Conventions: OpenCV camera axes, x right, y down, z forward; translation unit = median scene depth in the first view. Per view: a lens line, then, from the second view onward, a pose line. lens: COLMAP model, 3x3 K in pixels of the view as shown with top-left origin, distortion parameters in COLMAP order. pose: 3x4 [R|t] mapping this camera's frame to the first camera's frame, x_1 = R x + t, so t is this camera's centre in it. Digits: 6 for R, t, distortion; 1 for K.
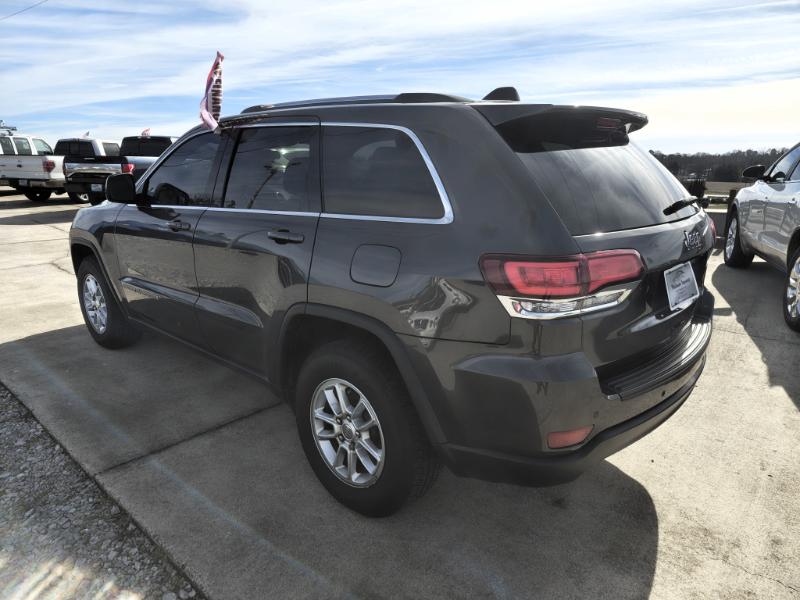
lens RADIAL K [[596.5, 0, 400.0], [0, 596.5, 300.0], [0, 0, 1]] dist [0.103655, -0.107060]
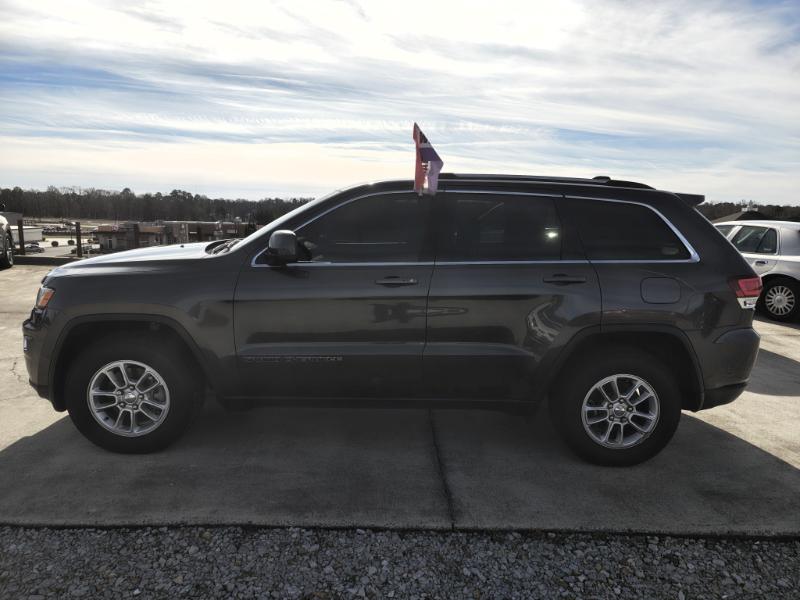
lens RADIAL K [[620.2, 0, 400.0], [0, 620.2, 300.0], [0, 0, 1]] dist [0.044974, -0.009974]
pose [[0.647746, -0.093647, 0.756079, -1.172569], [0.143576, 0.989639, -0.000429, -0.089593], [-0.748205, 0.108833, 0.654481, 0.303194]]
